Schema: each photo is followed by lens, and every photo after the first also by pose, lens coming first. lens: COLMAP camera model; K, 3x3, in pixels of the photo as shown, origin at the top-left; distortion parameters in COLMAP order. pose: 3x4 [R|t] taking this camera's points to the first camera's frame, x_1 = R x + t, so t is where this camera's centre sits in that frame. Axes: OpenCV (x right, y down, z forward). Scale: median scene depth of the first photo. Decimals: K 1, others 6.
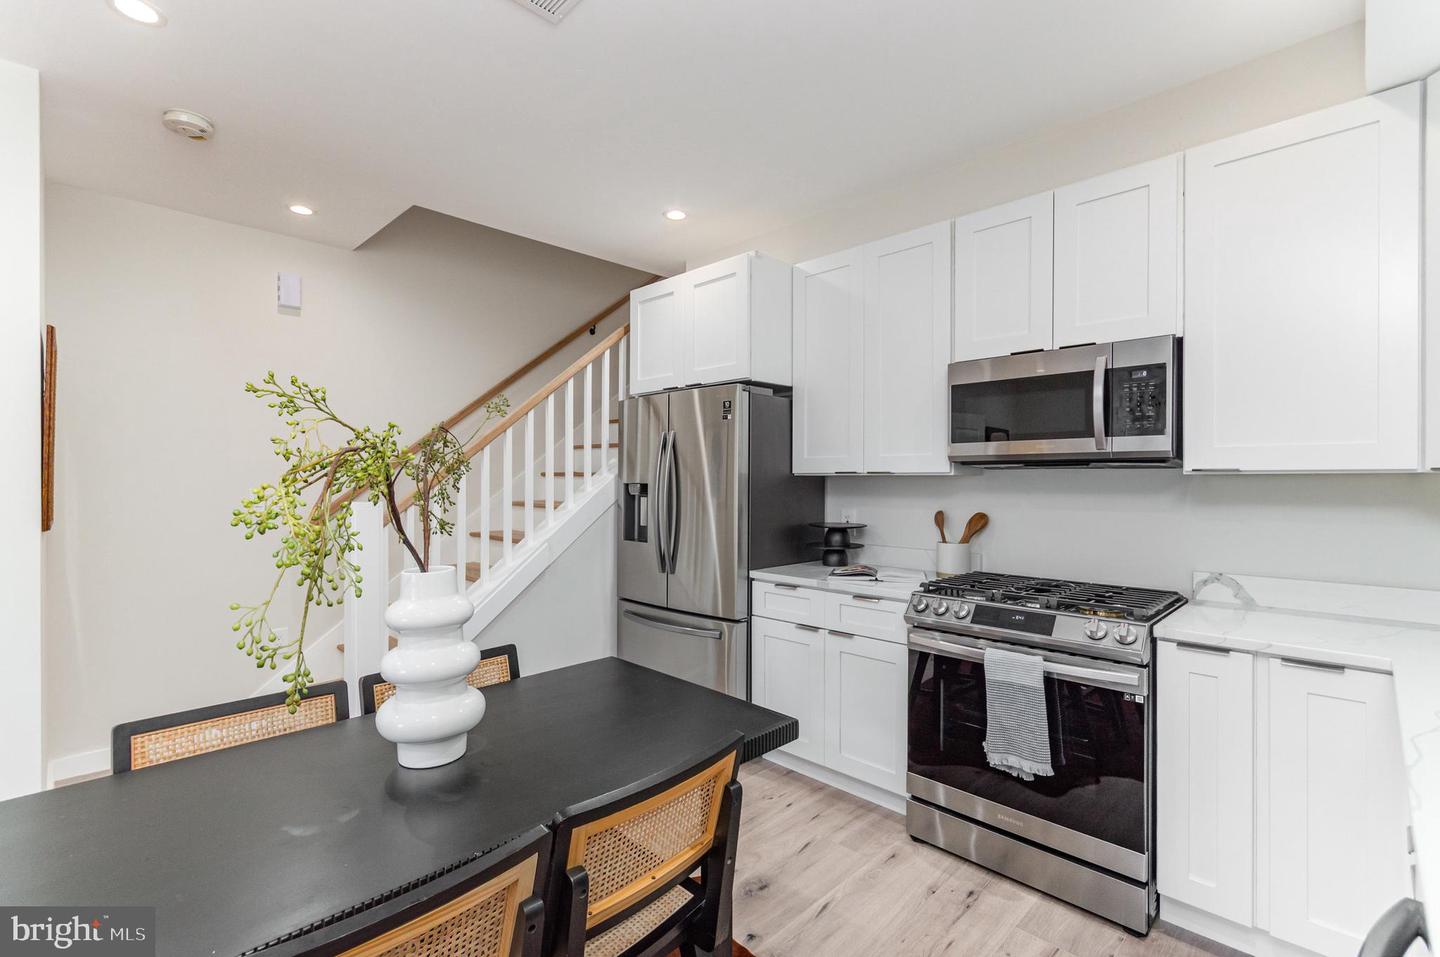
lens RADIAL K [[651.0, 0, 716.4], [0, 651.0, 480.4], [0, 0, 1]] dist [0.008268, -0.001254]
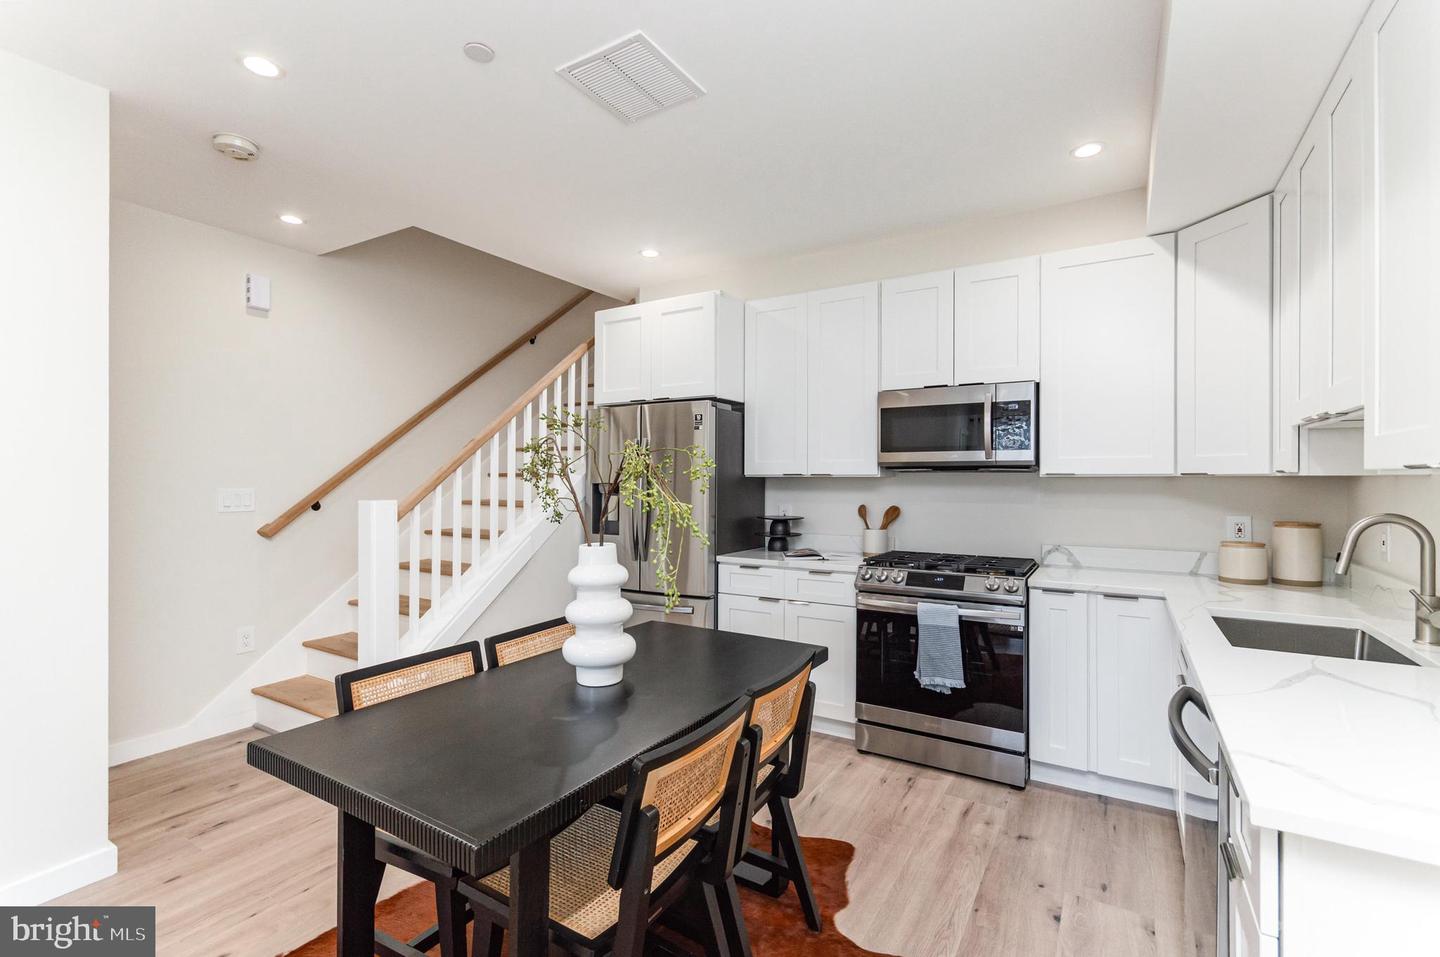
lens RADIAL K [[651.0, 0, 721.0], [0, 651.0, 479.3], [0, 0, 1]] dist [0.008268, -0.001254]
pose [[0.972567, 0.001704, 0.232616, -0.288658], [-0.001001, 0.999995, -0.003143, 0.001456], [-0.232620, 0.002823, 0.972564, -0.225827]]
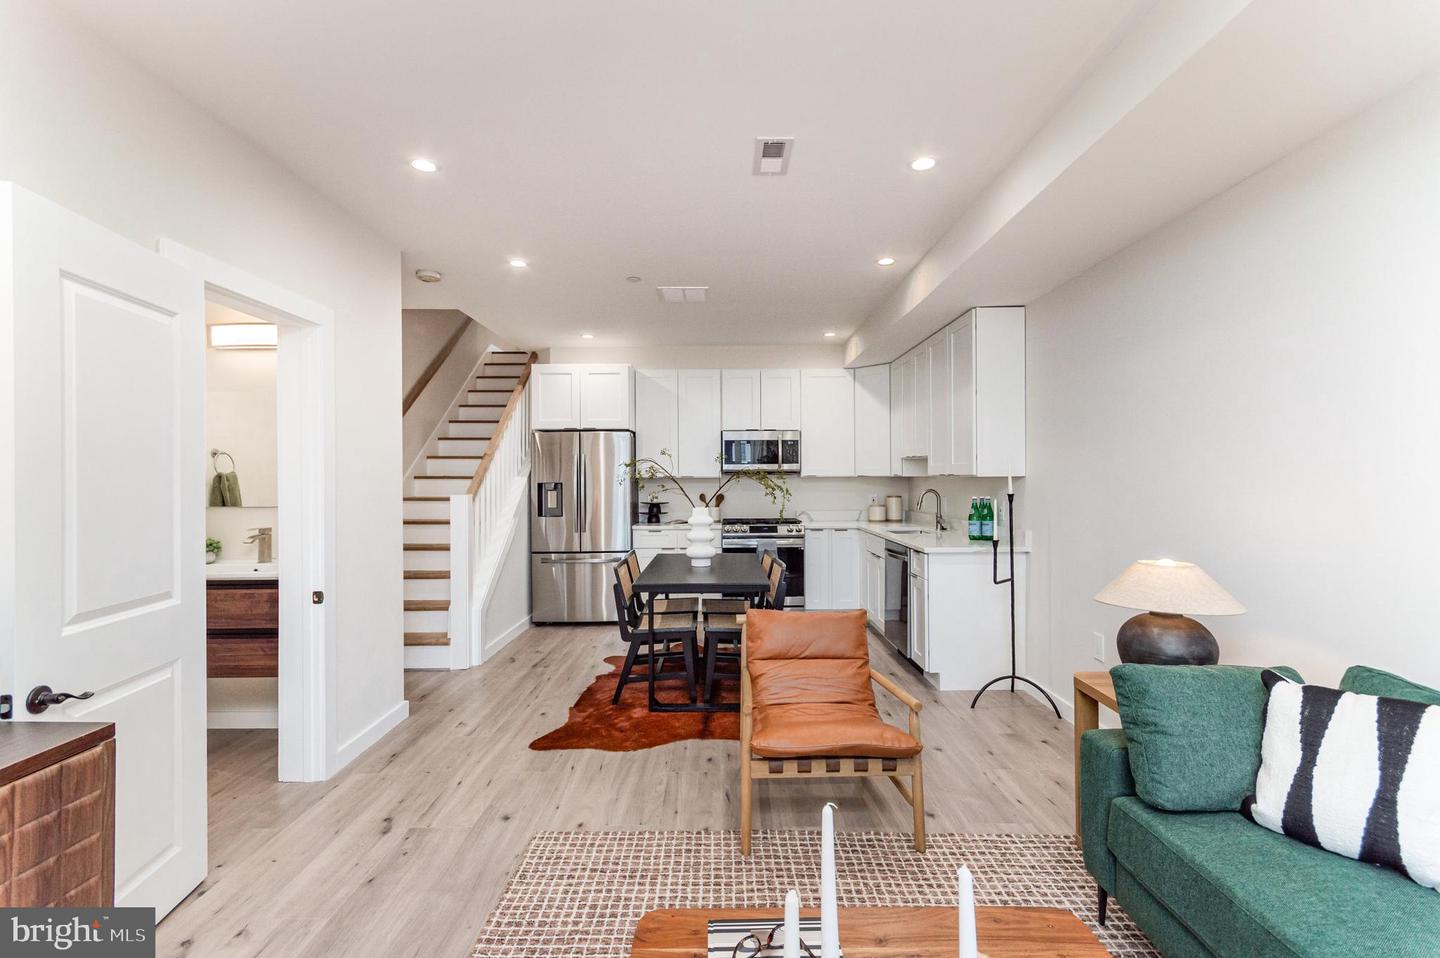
lens RADIAL K [[651.0, 0, 709.6], [0, 651.0, 483.3], [0, 0, 1]] dist [0.008268, -0.001254]
pose [[0.712351, -0.010367, 0.701747, -1.535115], [0.008131, 0.999946, 0.006519, -0.003327], [-0.701776, 0.001063, 0.712397, -0.757797]]
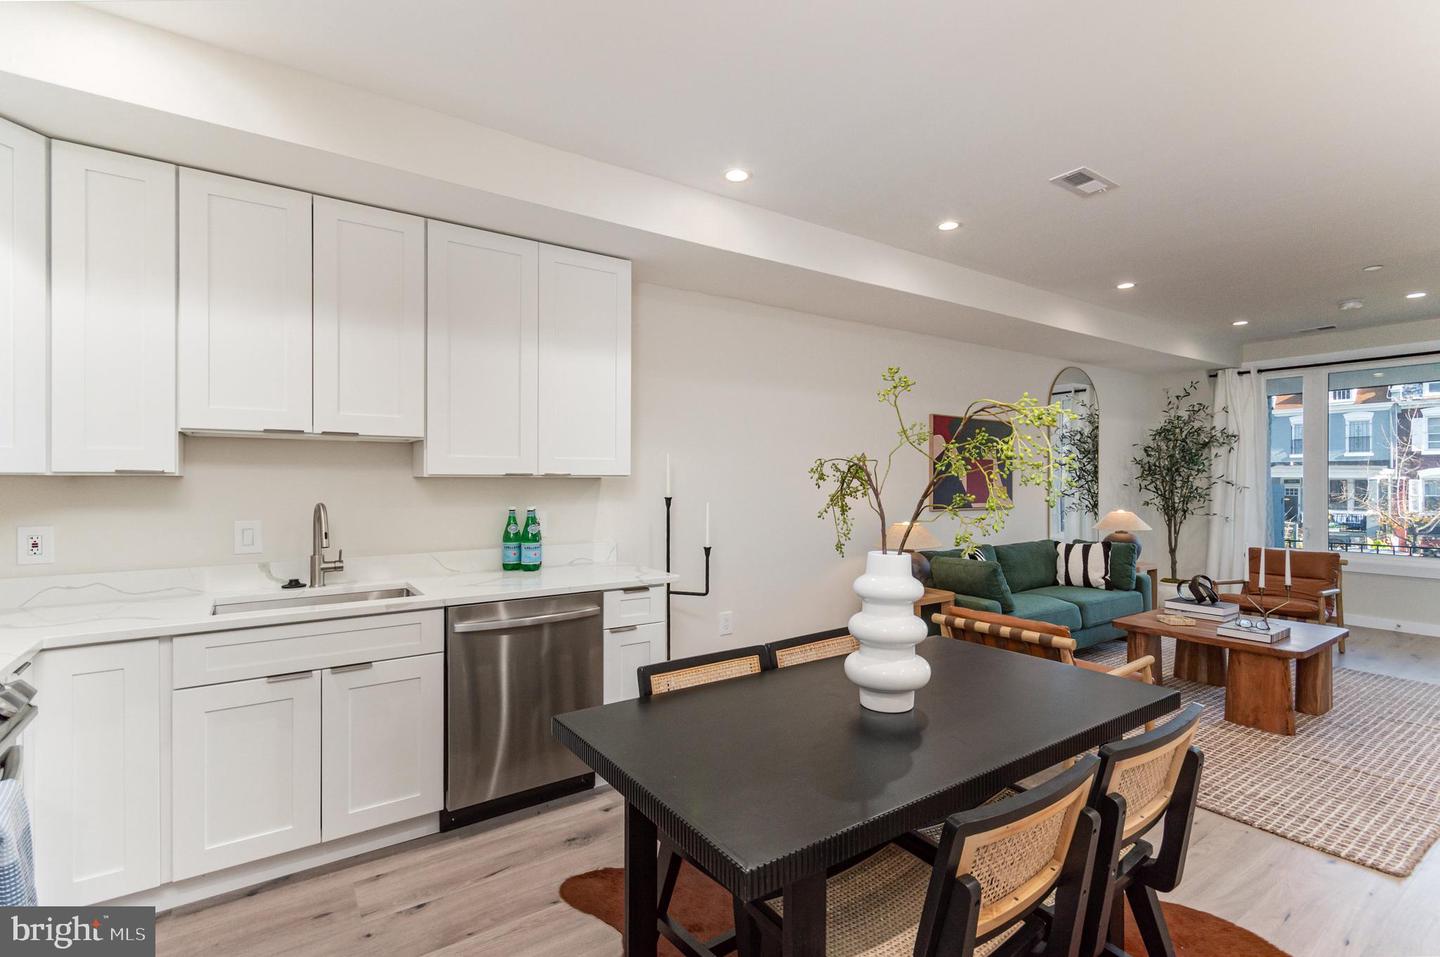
lens RADIAL K [[651.0, 0, 699.9], [0, 651.0, 478.2], [0, 0, 1]] dist [0.008268, -0.001254]
pose [[-0.981100, 0.001155, 0.193497, -0.196470], [0.001112, 0.999999, -0.000335, -0.002468], [-0.193498, -0.000114, -0.981101, 1.304076]]
